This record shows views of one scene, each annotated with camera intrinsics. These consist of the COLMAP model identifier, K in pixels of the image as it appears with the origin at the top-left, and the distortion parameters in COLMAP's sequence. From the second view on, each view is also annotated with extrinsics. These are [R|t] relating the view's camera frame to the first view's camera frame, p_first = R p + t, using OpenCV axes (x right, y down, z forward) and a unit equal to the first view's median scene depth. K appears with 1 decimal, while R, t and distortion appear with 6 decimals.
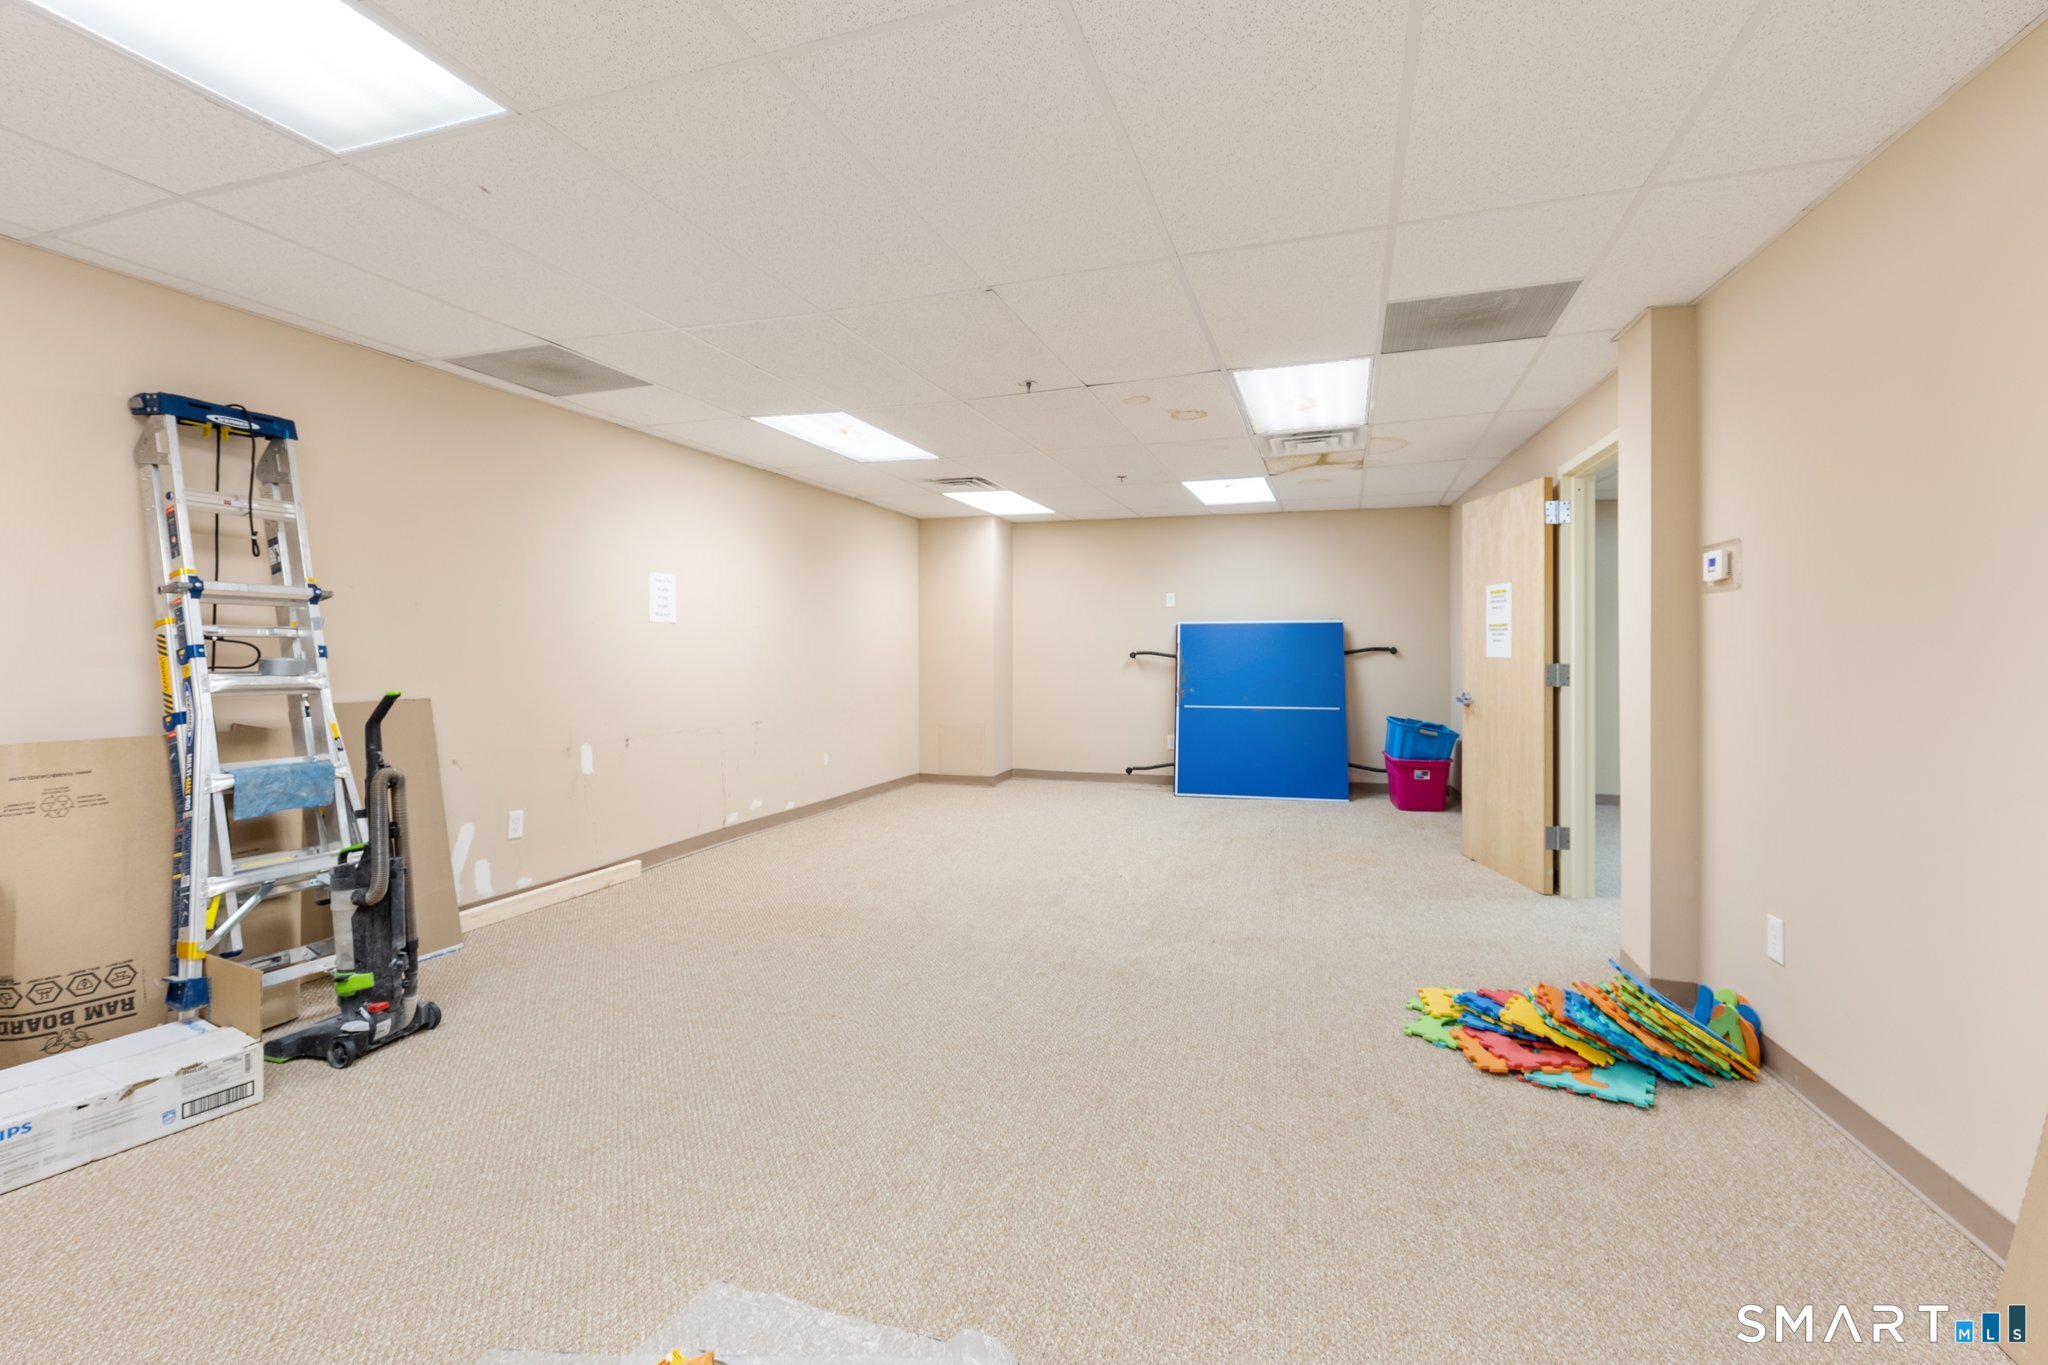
lens RADIAL K [[908.1, 0, 1010.5], [0, 908.1, 670.0], [0, 0, 1]] dist [0.007634, -0.000649]
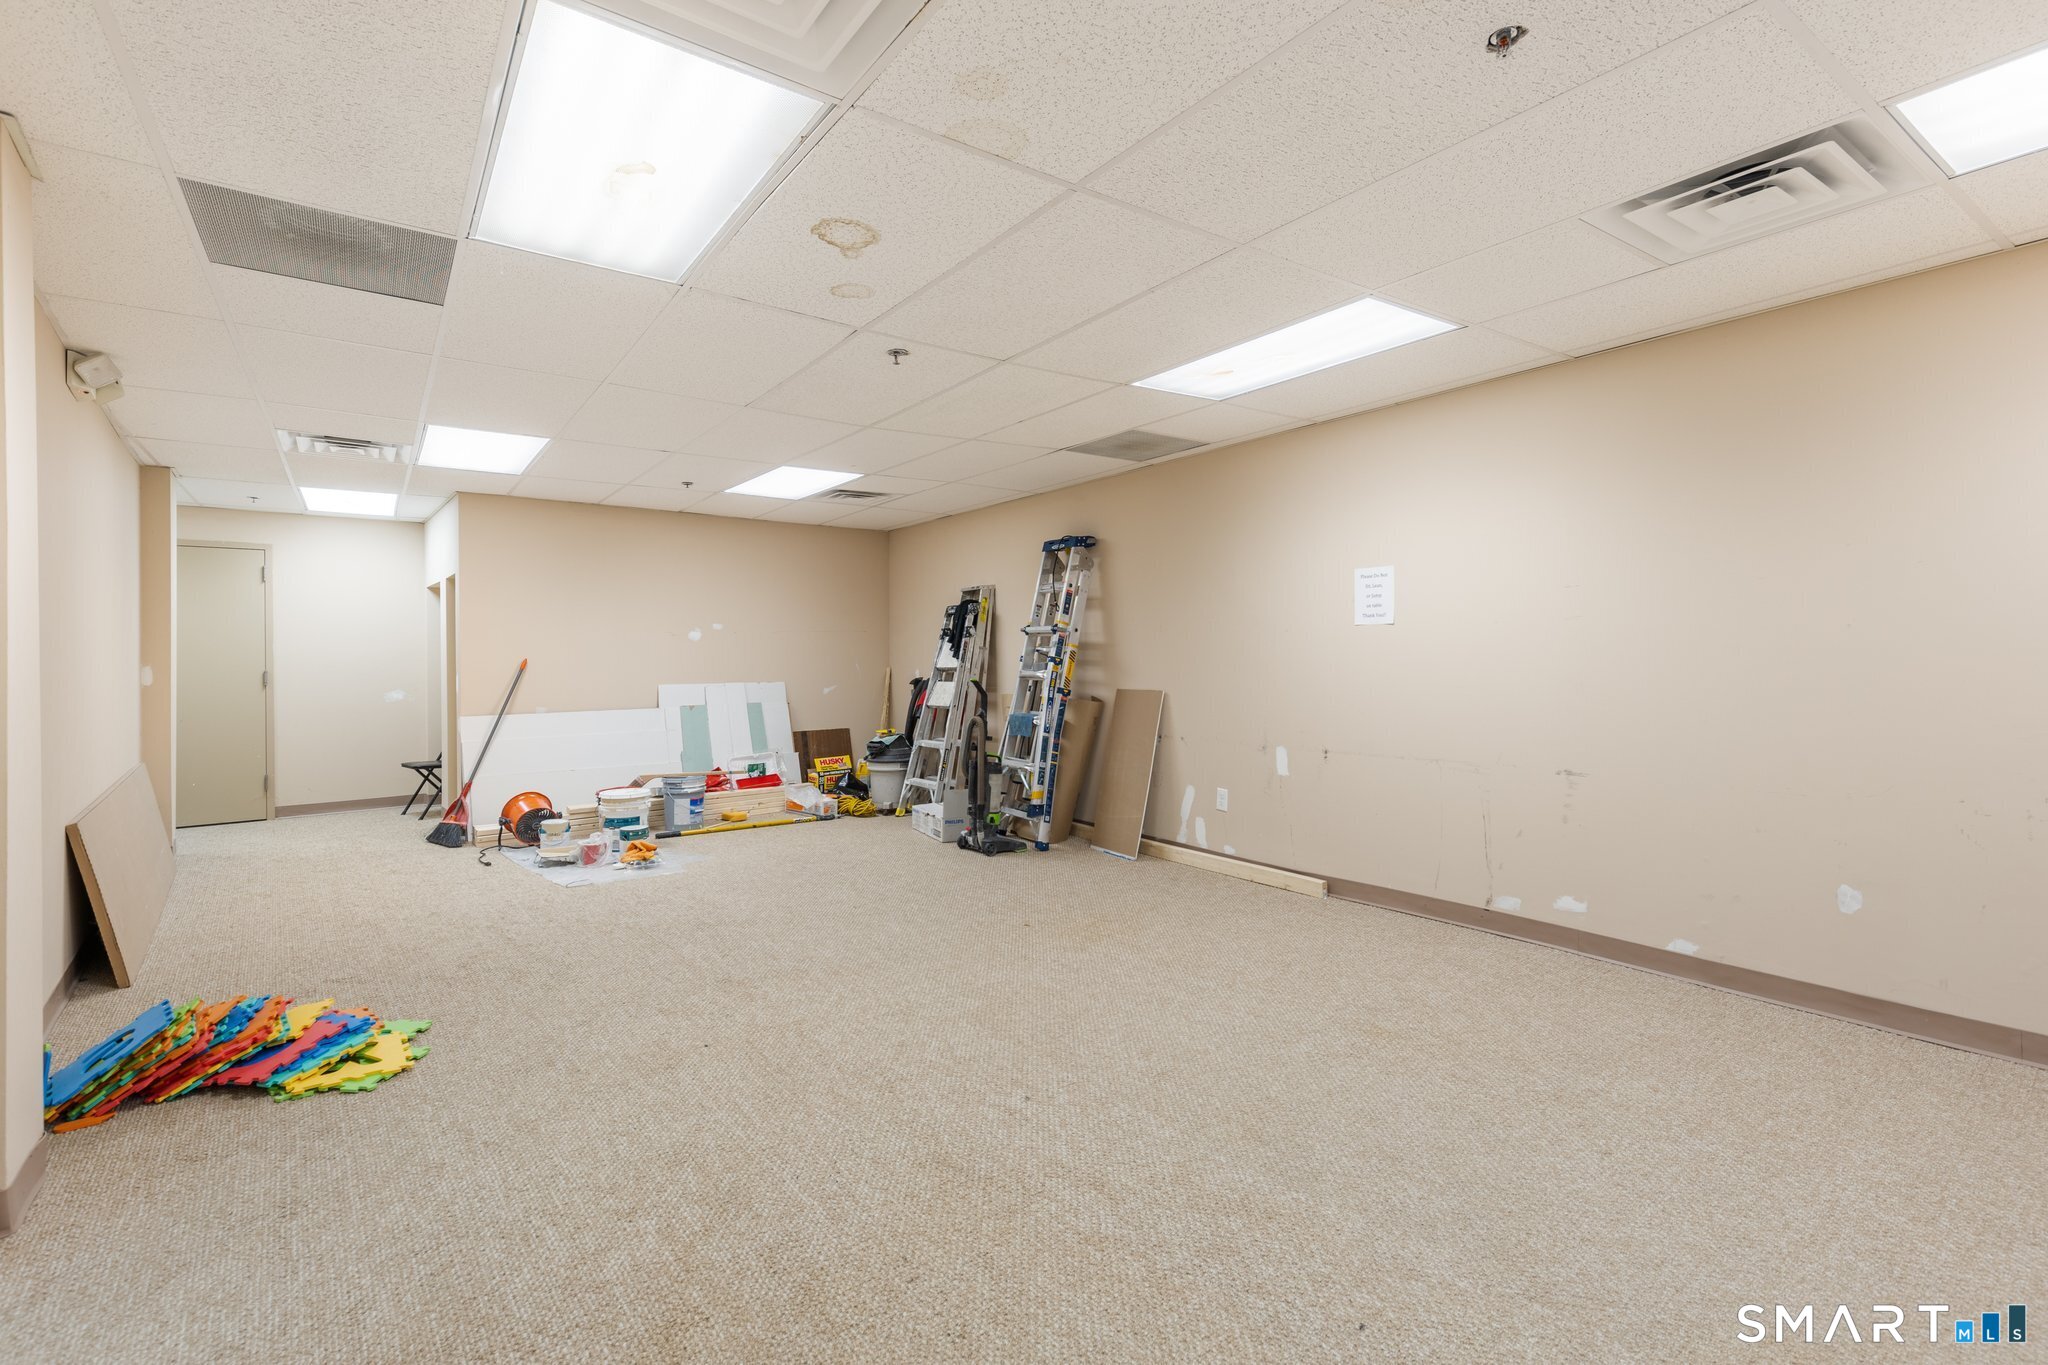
lens RADIAL K [[908.1, 0, 1033.3], [0, 908.1, 664.1], [0, 0, 1]] dist [0.007634, -0.000649]
pose [[-0.545607, 0.009751, -0.837984, 0.520128], [-0.013125, 0.999710, 0.020179, -0.028511], [0.837938, 0.022009, -0.545321, 1.218591]]
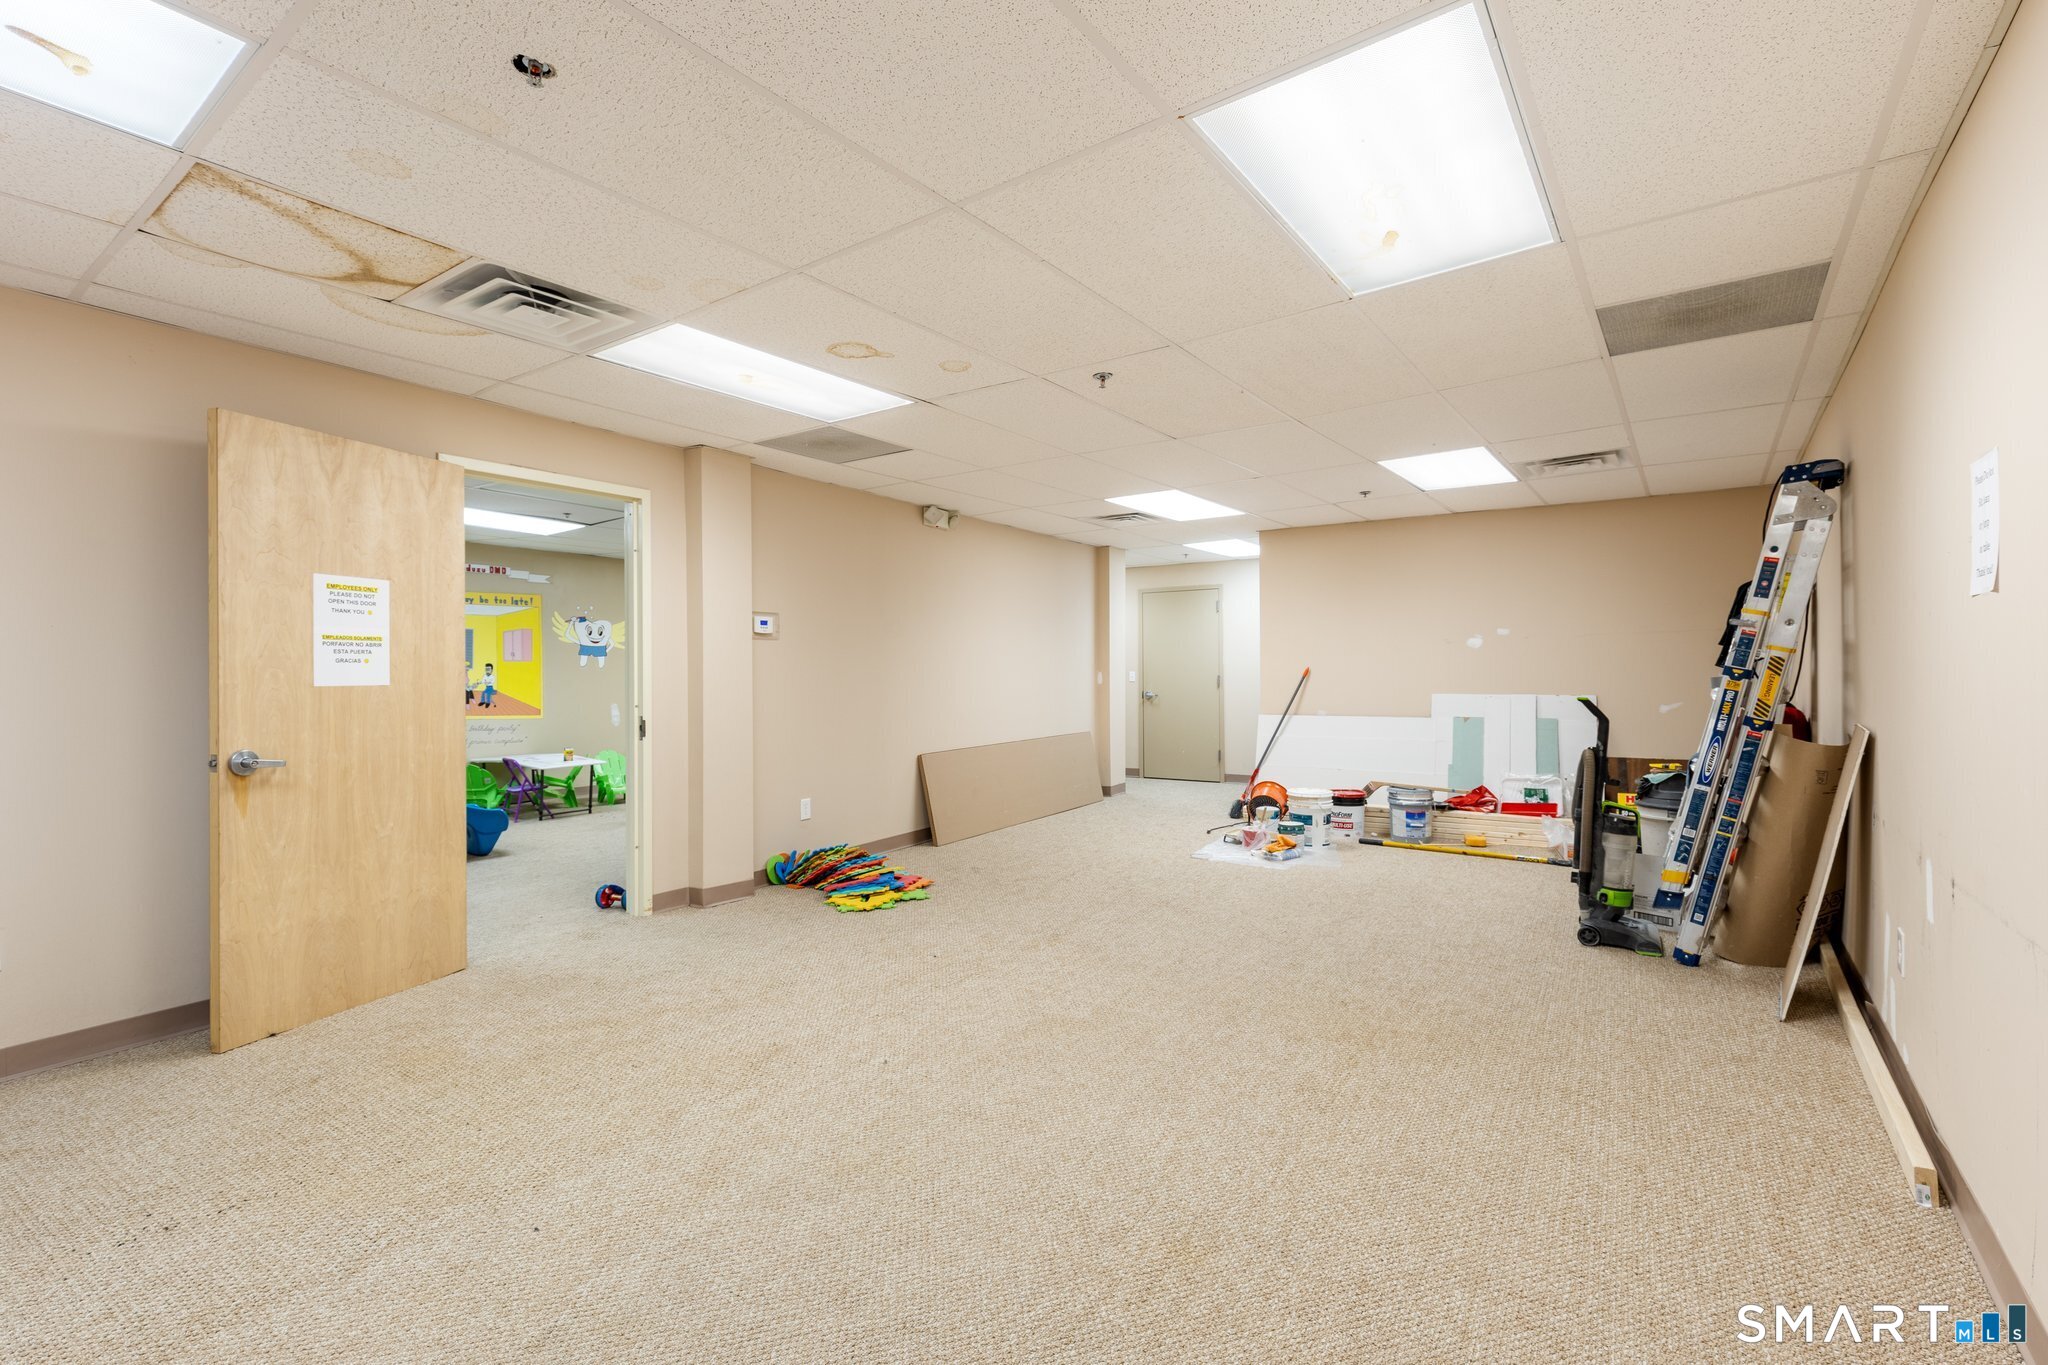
lens RADIAL K [[908.1, 0, 1020.5], [0, 908.1, 680.7], [0, 0, 1]] dist [0.007634, -0.000649]
pose [[-0.970162, 0.002722, 0.242442, -0.093619], [0.011540, 0.999322, 0.034959, -0.035955], [-0.242183, 0.036714, -0.969536, 1.460736]]
